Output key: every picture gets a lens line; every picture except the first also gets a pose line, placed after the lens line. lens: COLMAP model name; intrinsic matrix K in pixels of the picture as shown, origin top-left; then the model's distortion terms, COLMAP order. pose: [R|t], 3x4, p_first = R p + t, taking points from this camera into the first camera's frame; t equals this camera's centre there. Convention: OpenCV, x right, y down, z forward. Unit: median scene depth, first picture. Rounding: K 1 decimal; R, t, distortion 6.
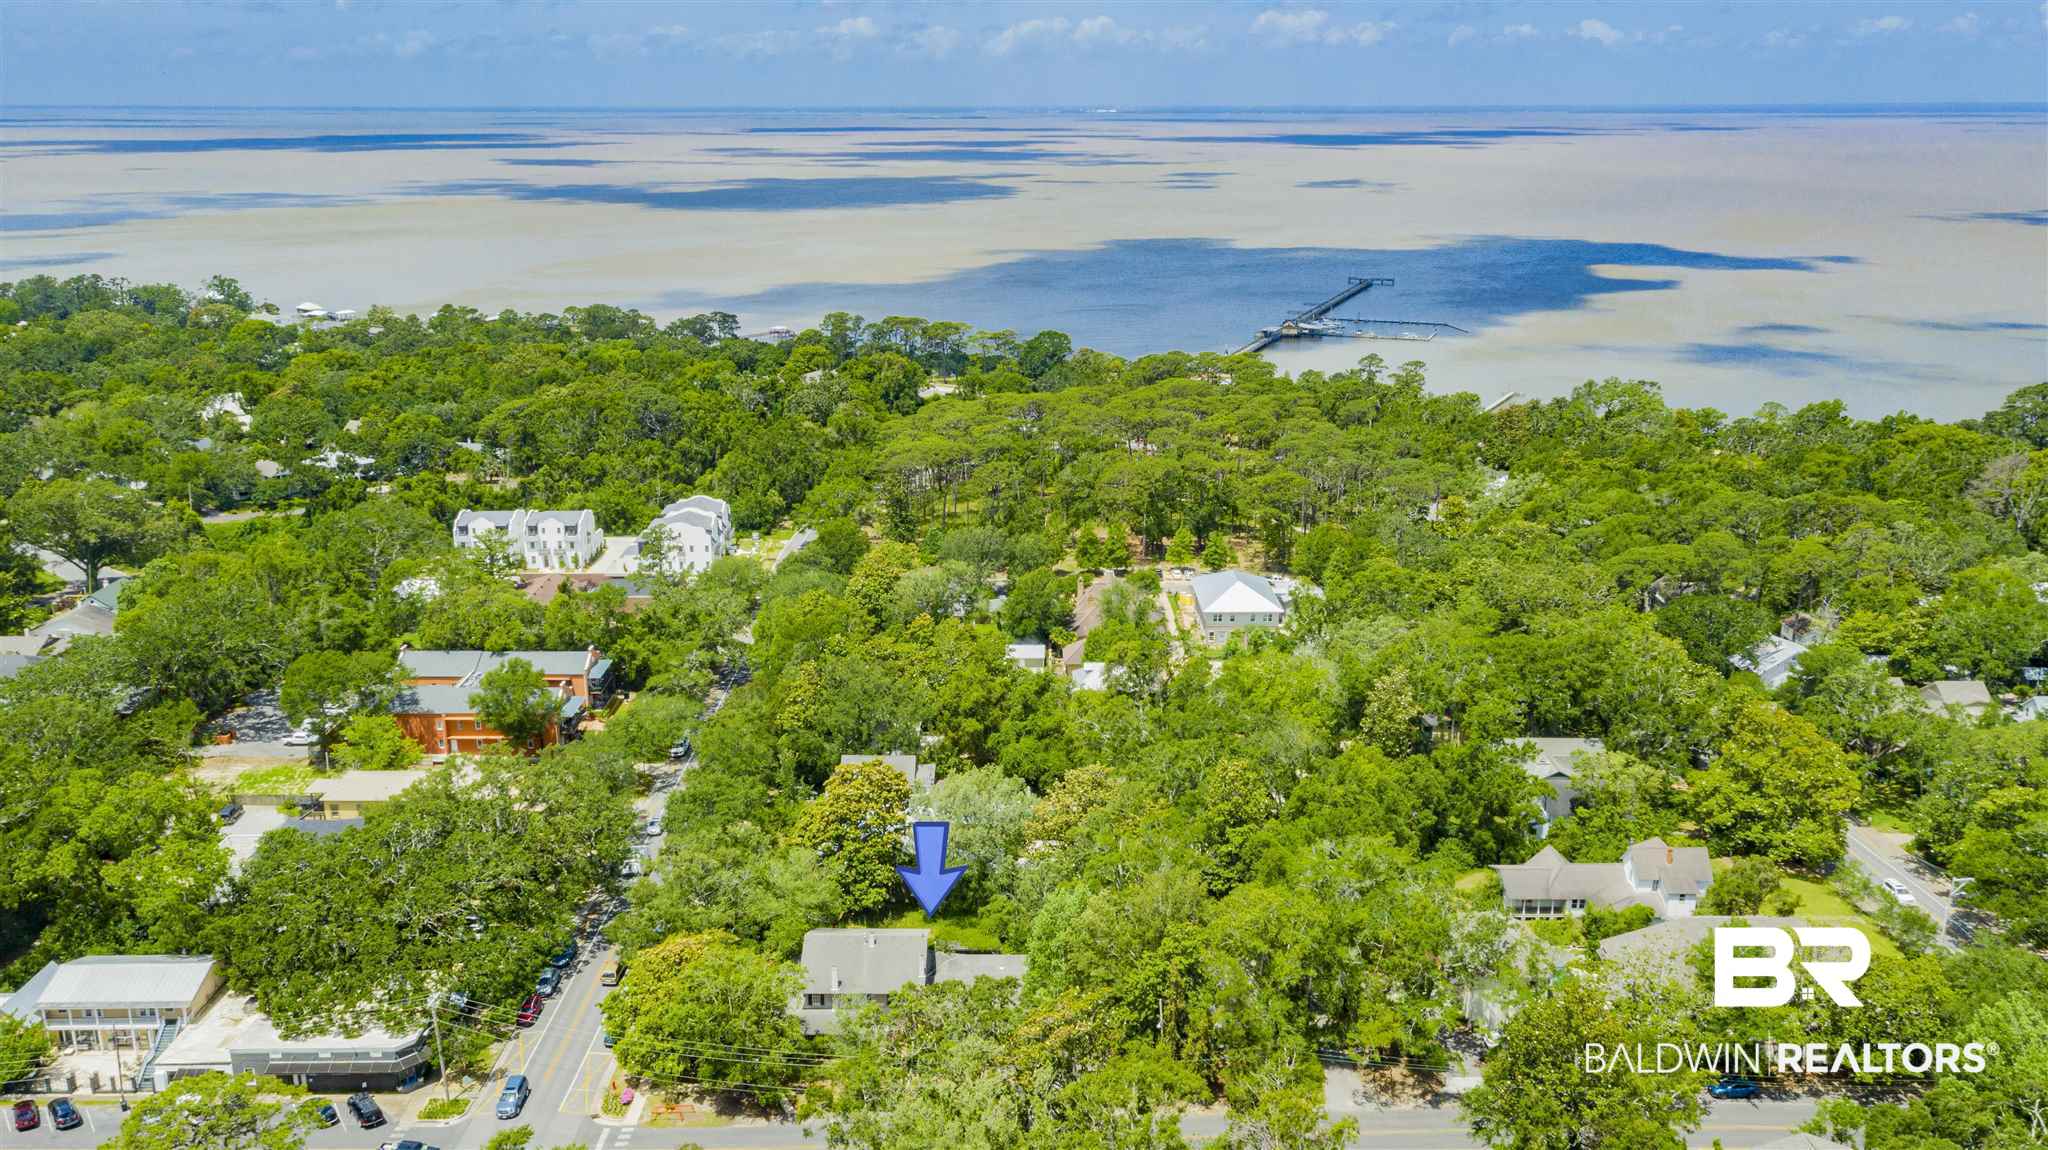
lens RADIAL K [[1693.1, 0, 1024.0], [0, 1693.1, 575.0], [0, 0, 1]] dist [0.011518, 0.016725]
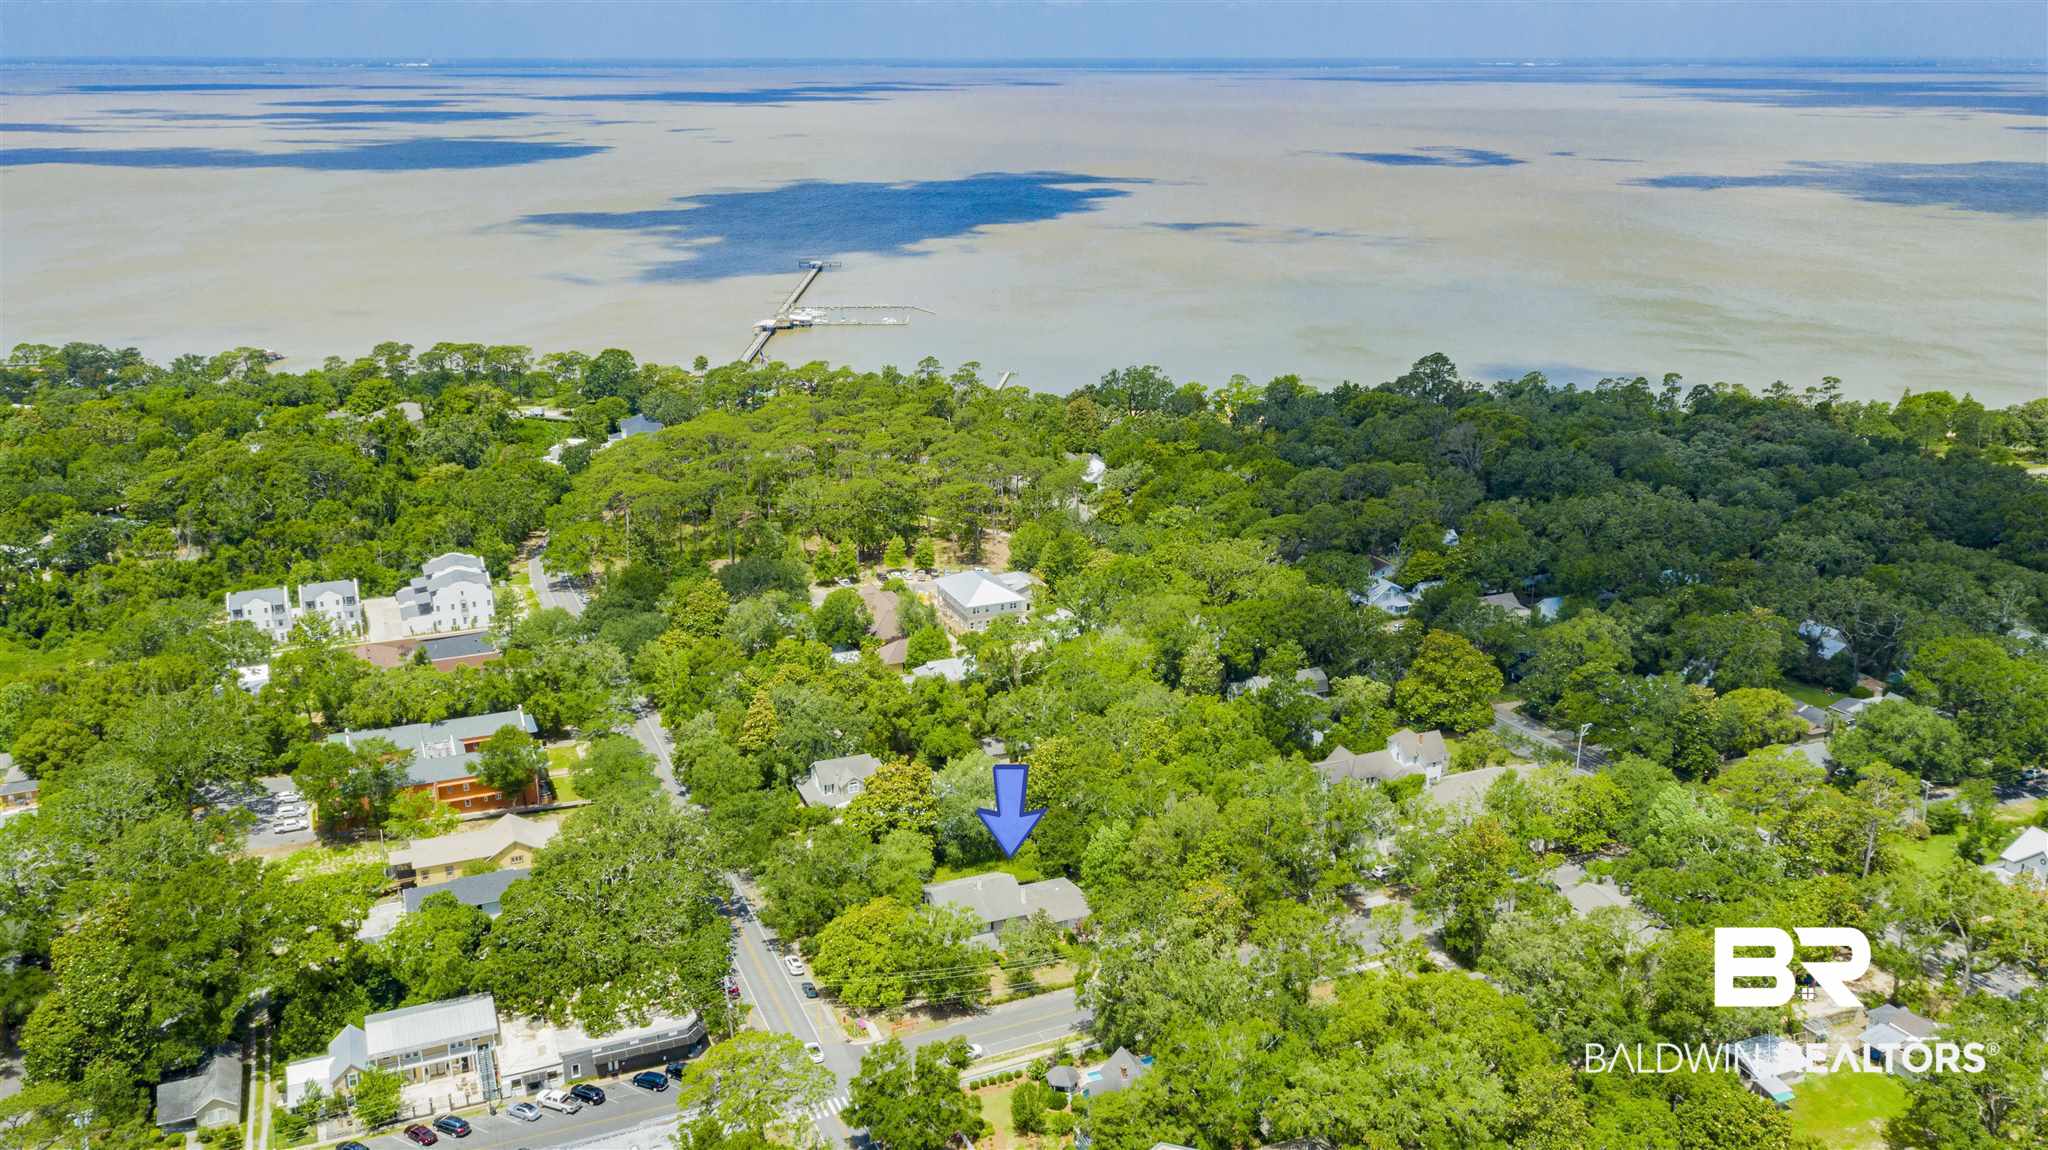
lens RADIAL K [[1693.1, 0, 1024.0], [0, 1693.1, 575.0], [0, 0, 1]] dist [0.011518, 0.016725]
pose [[0.923262, -0.117565, 0.365740, -0.455642], [0.105824, 0.993021, 0.052064, -0.092191], [-0.369309, -0.009365, 0.929260, -0.269261]]
